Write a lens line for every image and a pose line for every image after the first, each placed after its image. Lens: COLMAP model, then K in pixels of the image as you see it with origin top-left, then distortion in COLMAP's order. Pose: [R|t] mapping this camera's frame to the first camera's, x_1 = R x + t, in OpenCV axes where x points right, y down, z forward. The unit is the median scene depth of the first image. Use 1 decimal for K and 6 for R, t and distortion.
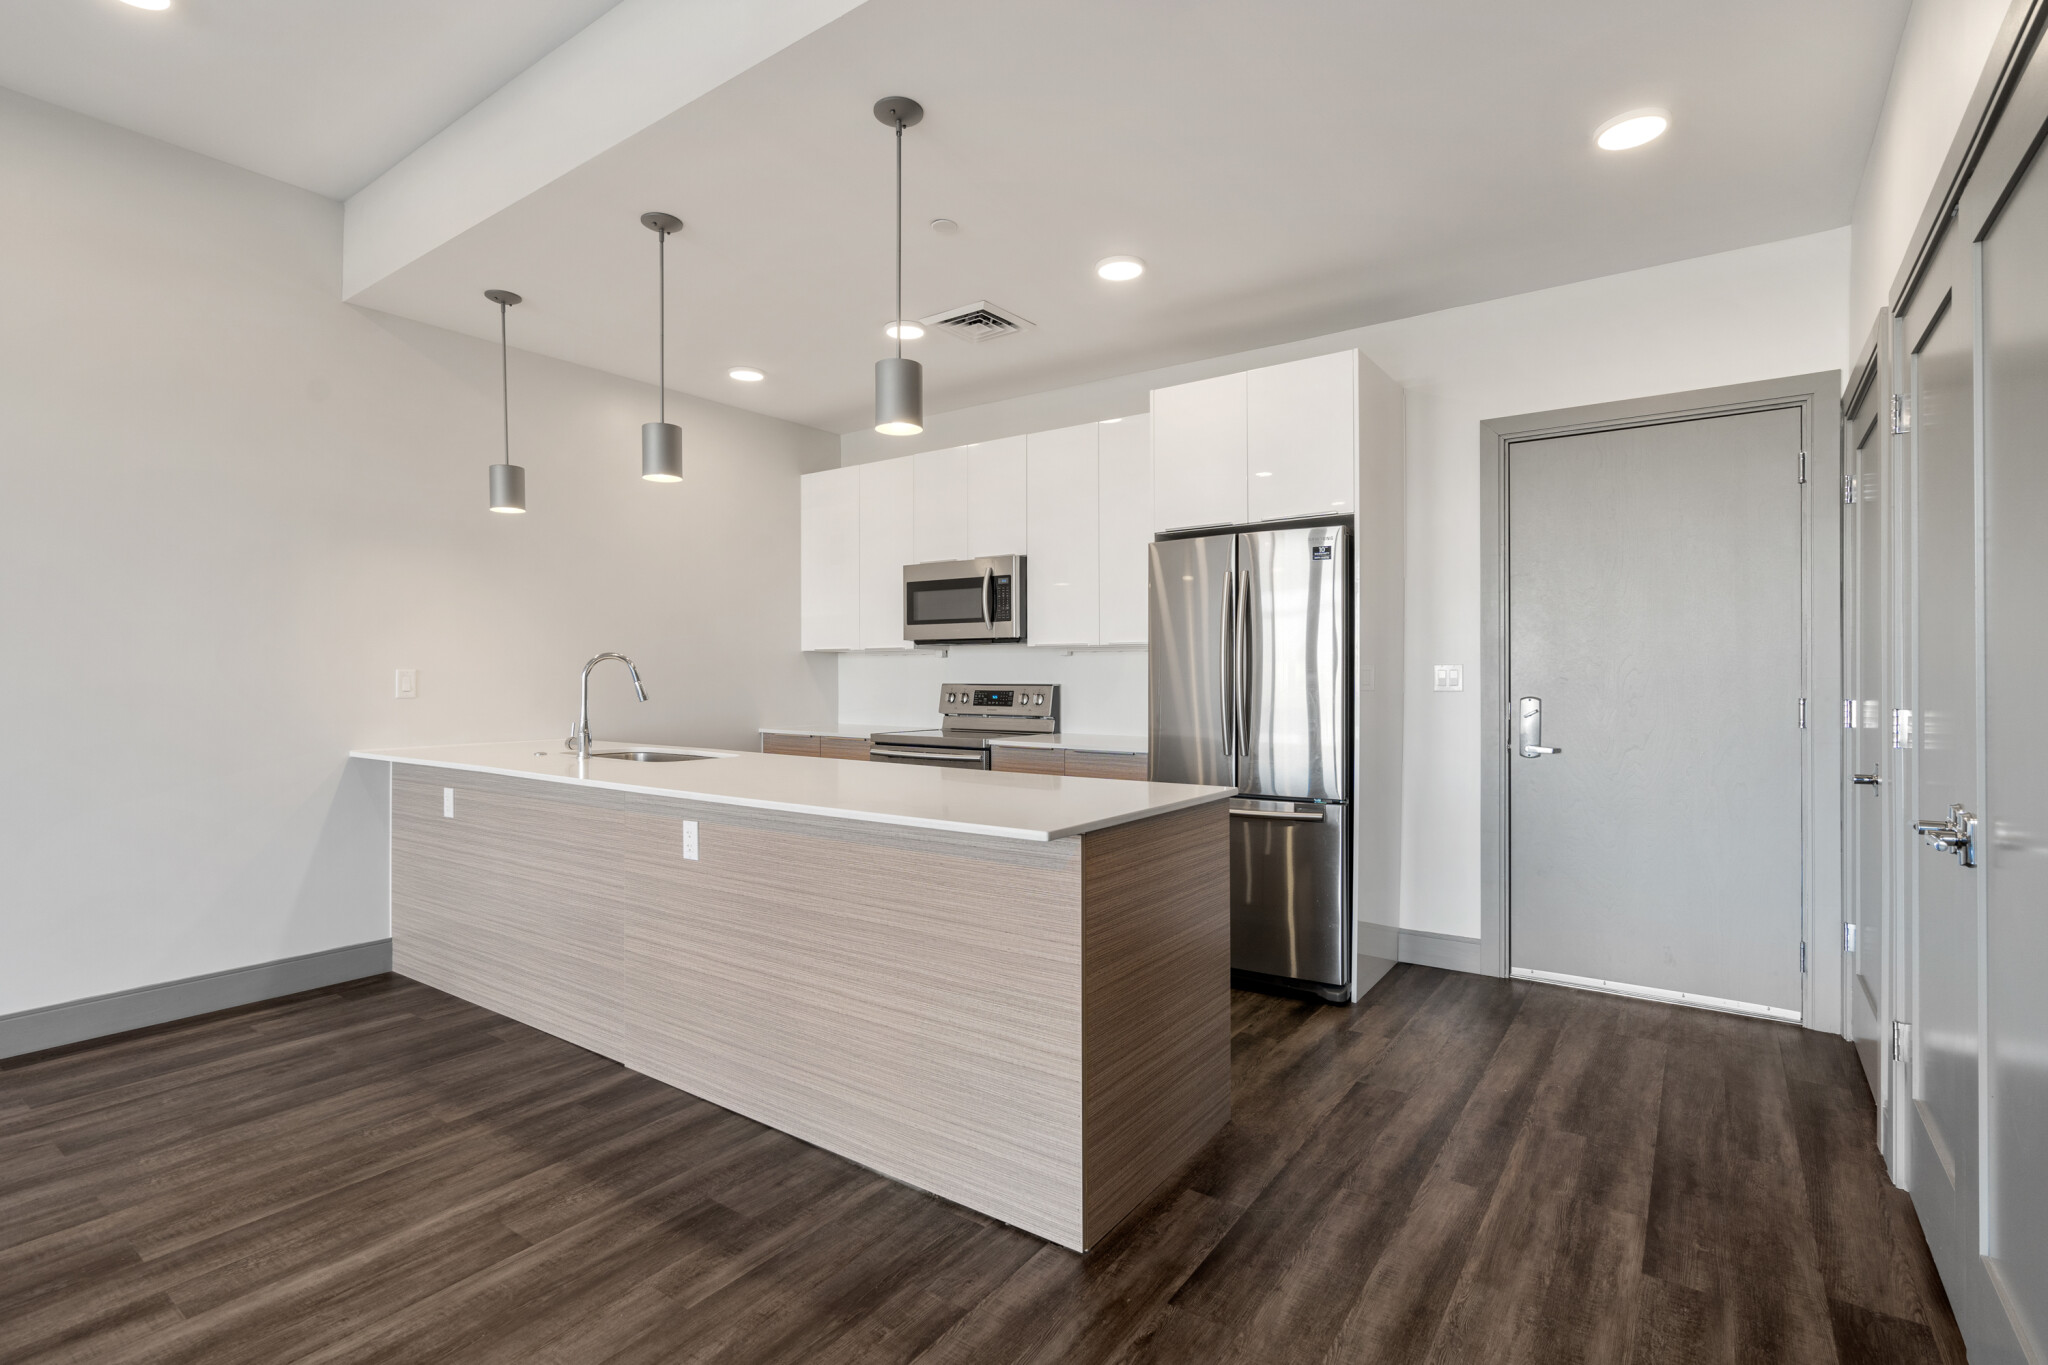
lens RADIAL K [[968.6, 0, 1020.3], [0, 968.6, 674.5], [0, 0, 1]] dist [-0.003054, 0.000133]
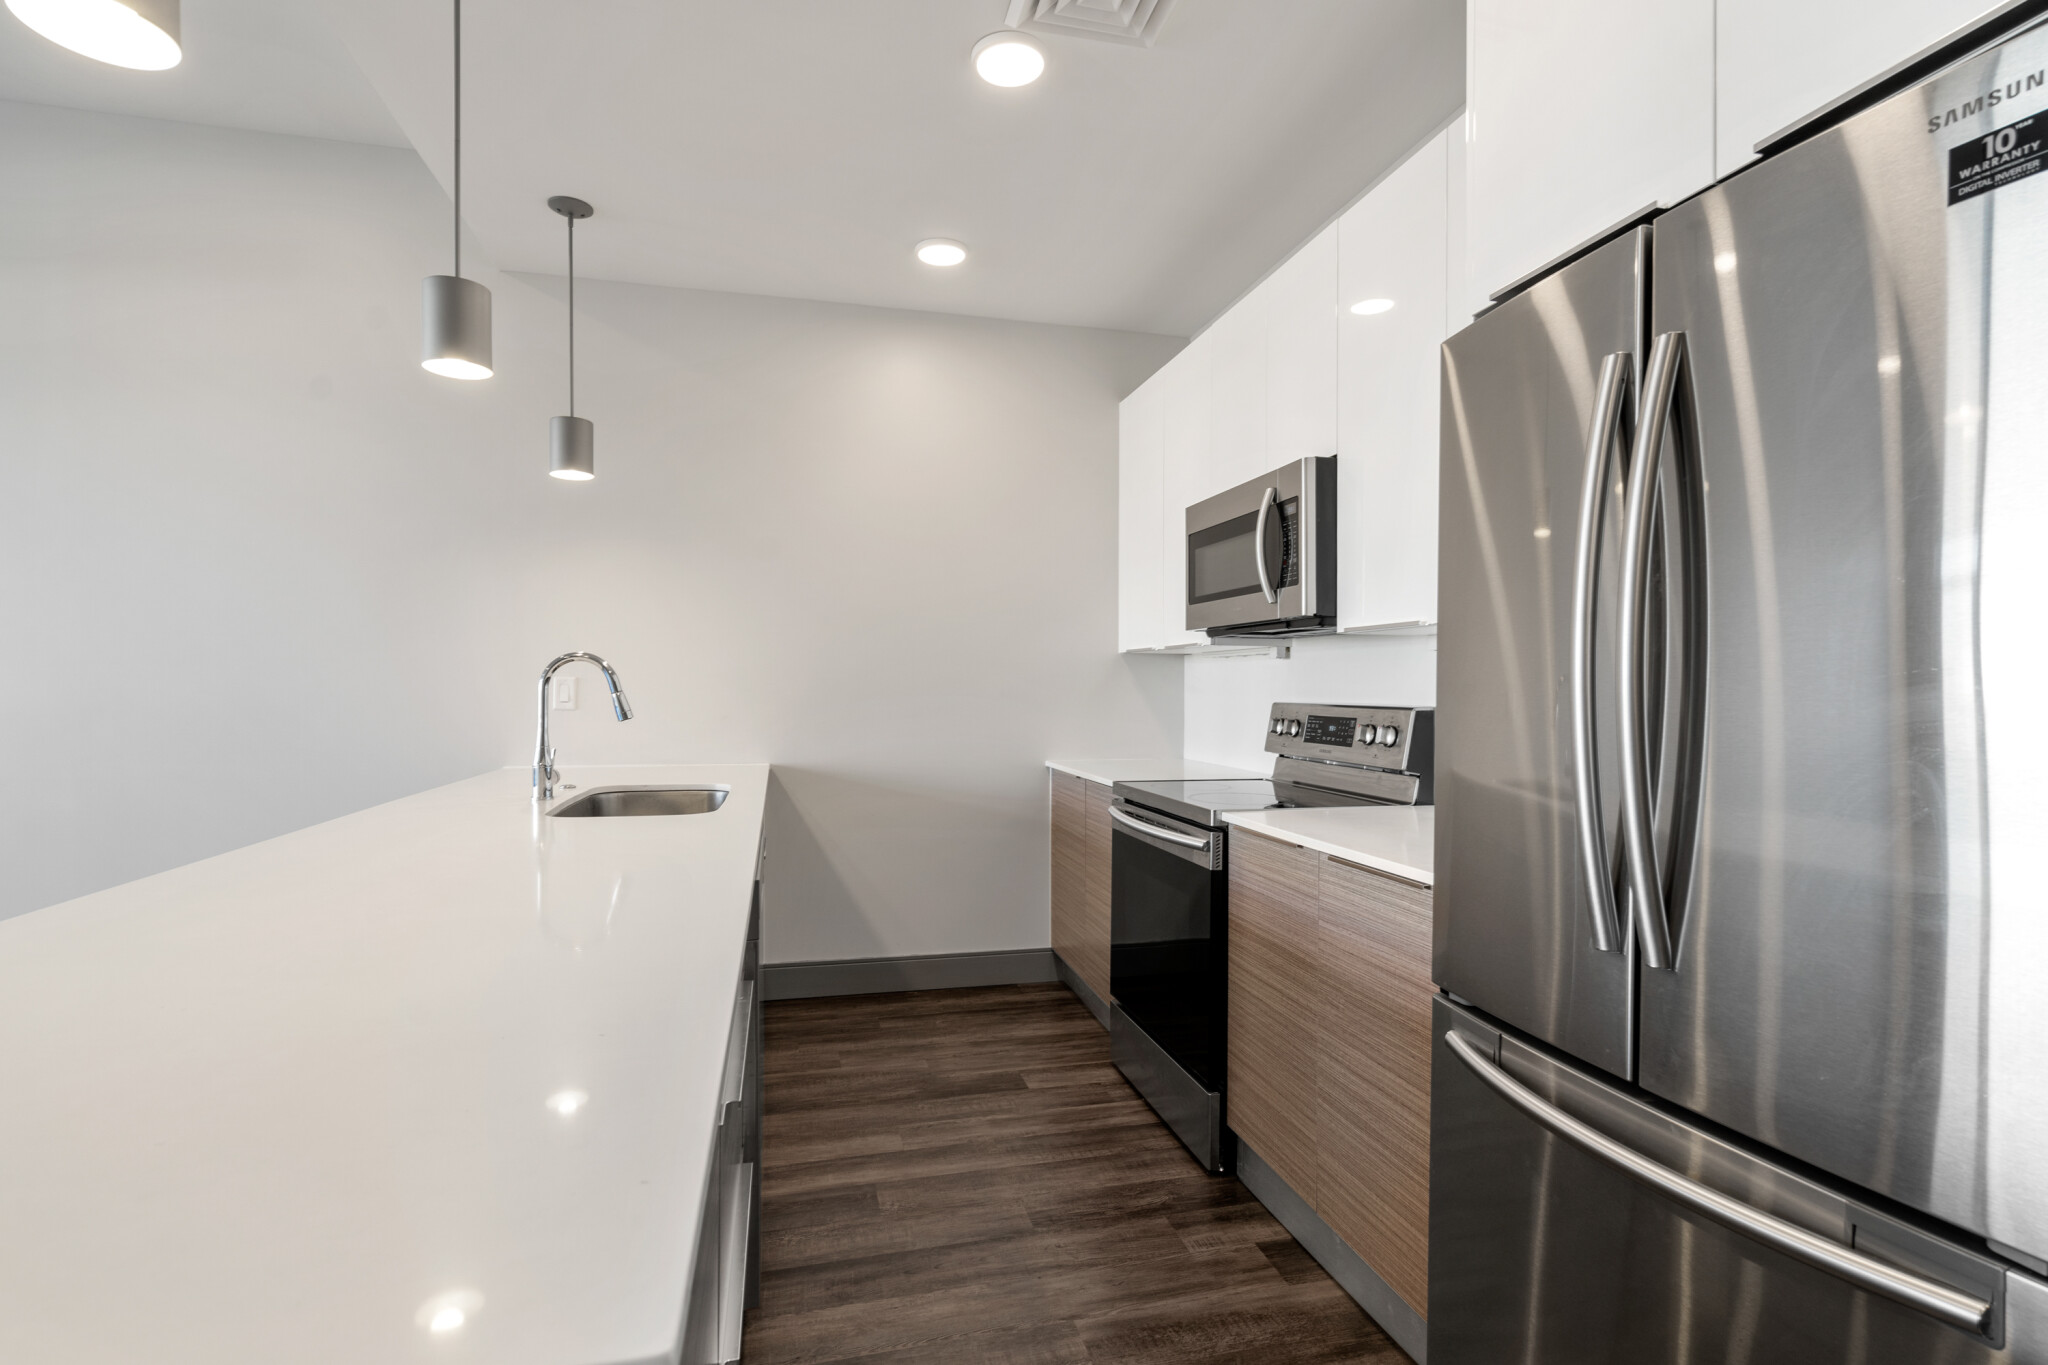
lens RADIAL K [[968.6, 0, 1030.6], [0, 968.6, 684.3], [0, 0, 1]] dist [-0.003054, 0.000133]
pose [[0.766062, 0.003667, -0.642757, 0.253021], [-0.005613, 0.999984, -0.000985, -0.000200], [0.642743, 0.004363, 0.766070, 0.604646]]
